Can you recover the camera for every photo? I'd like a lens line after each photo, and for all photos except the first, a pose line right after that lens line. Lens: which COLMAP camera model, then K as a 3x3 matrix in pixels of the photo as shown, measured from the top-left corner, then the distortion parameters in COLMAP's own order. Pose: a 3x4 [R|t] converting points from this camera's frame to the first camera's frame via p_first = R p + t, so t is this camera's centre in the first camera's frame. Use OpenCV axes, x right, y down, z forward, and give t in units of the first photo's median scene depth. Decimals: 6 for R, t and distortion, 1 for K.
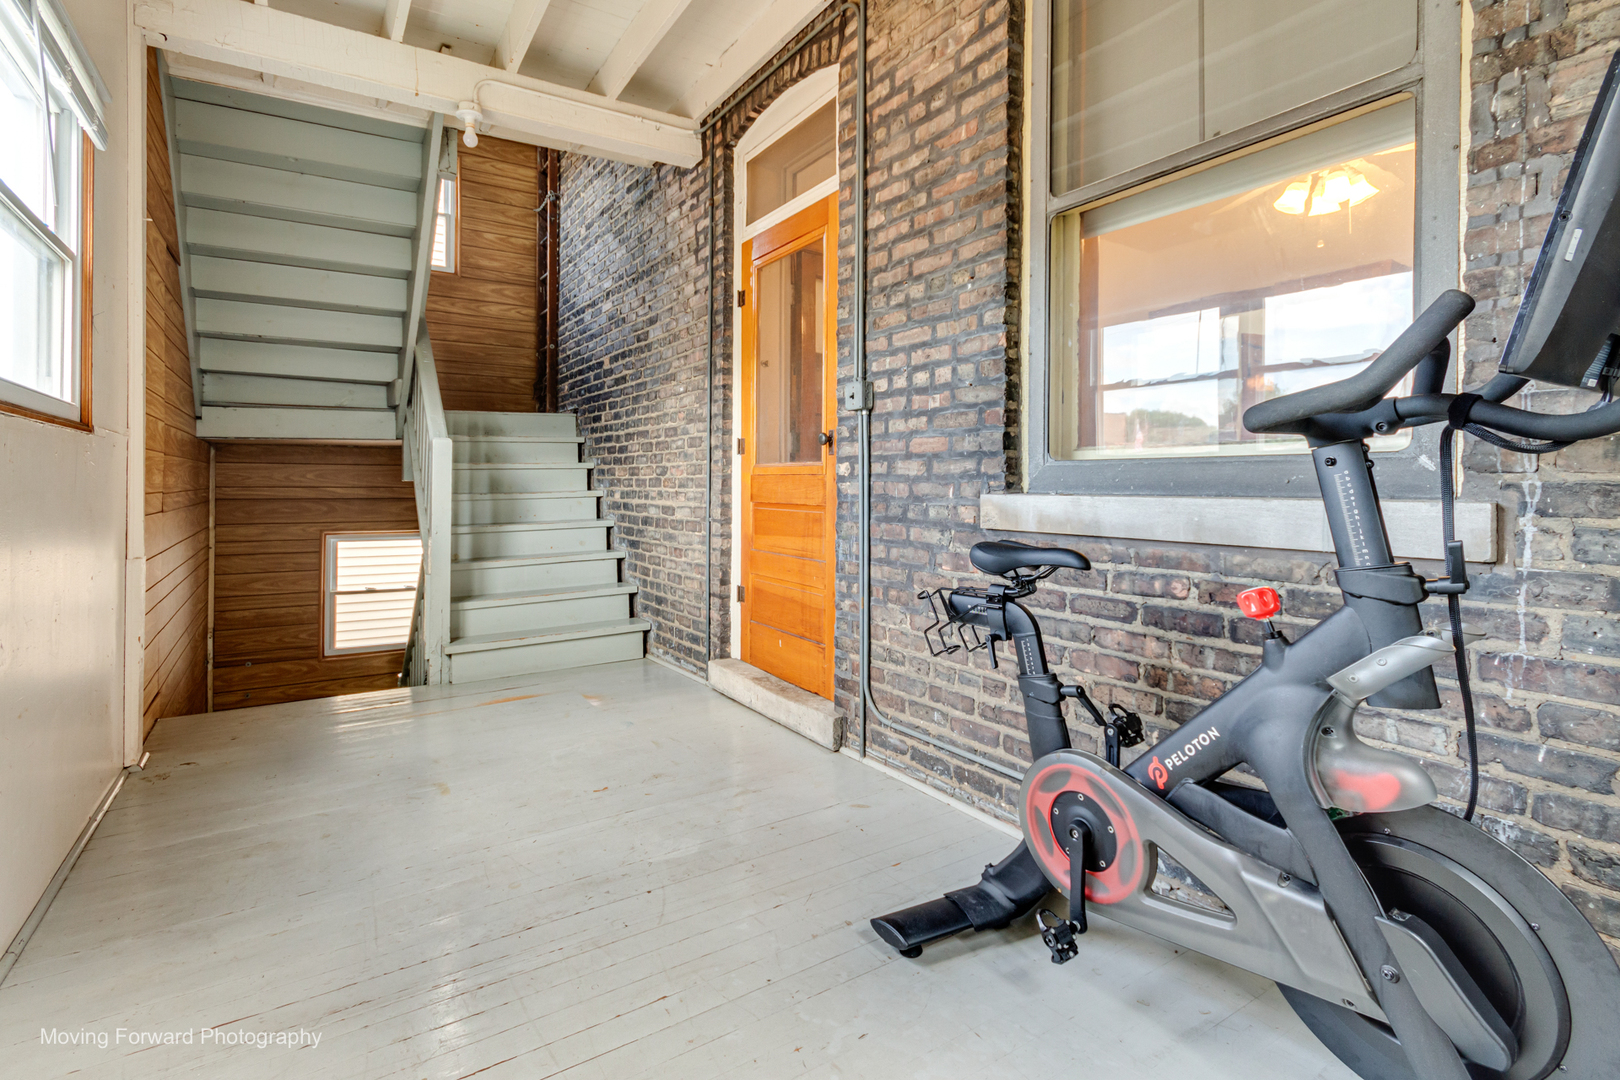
lens RADIAL K [[754.3, 0, 788.2], [0, 754.3, 487.2], [0, 0, 1]] dist [0.002501, 0.001127]
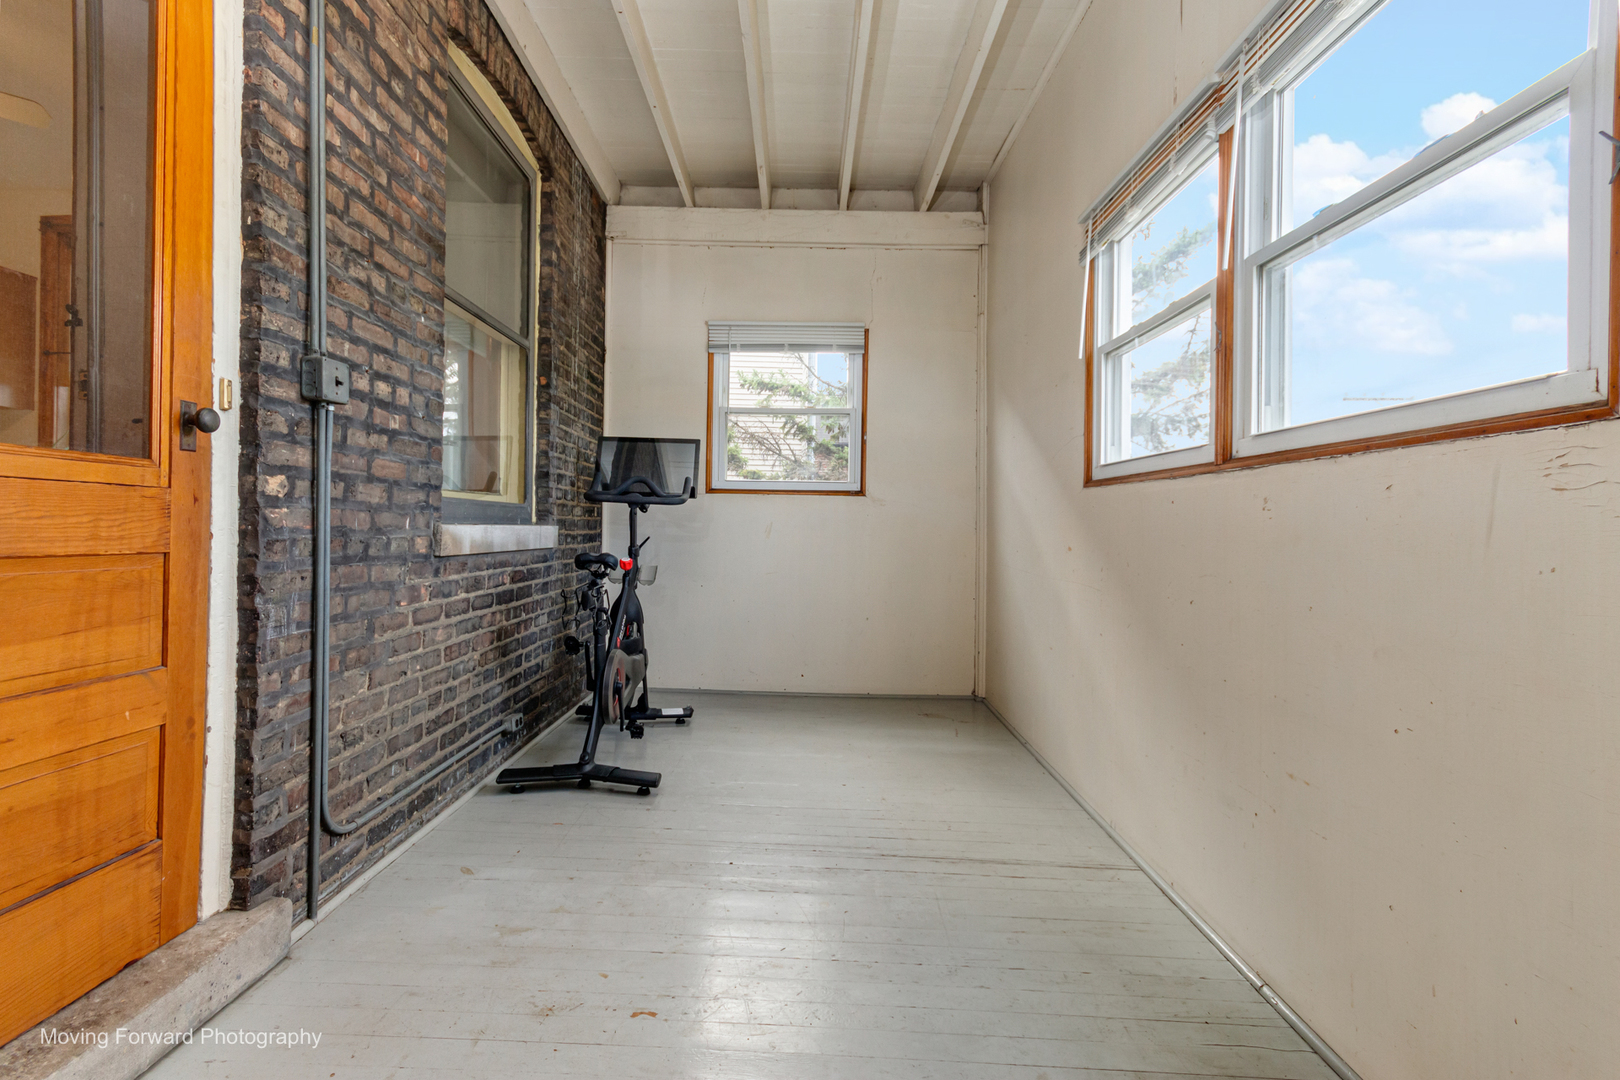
lens RADIAL K [[754.3, 0, 807.4], [0, 754.3, 530.4], [0, 0, 1]] dist [0.002501, 0.001127]
pose [[-0.842525, -0.019950, 0.538288, -0.680020], [-0.018220, 0.999798, 0.008536, -0.001355], [-0.538350, -0.002616, -0.842717, 1.440135]]
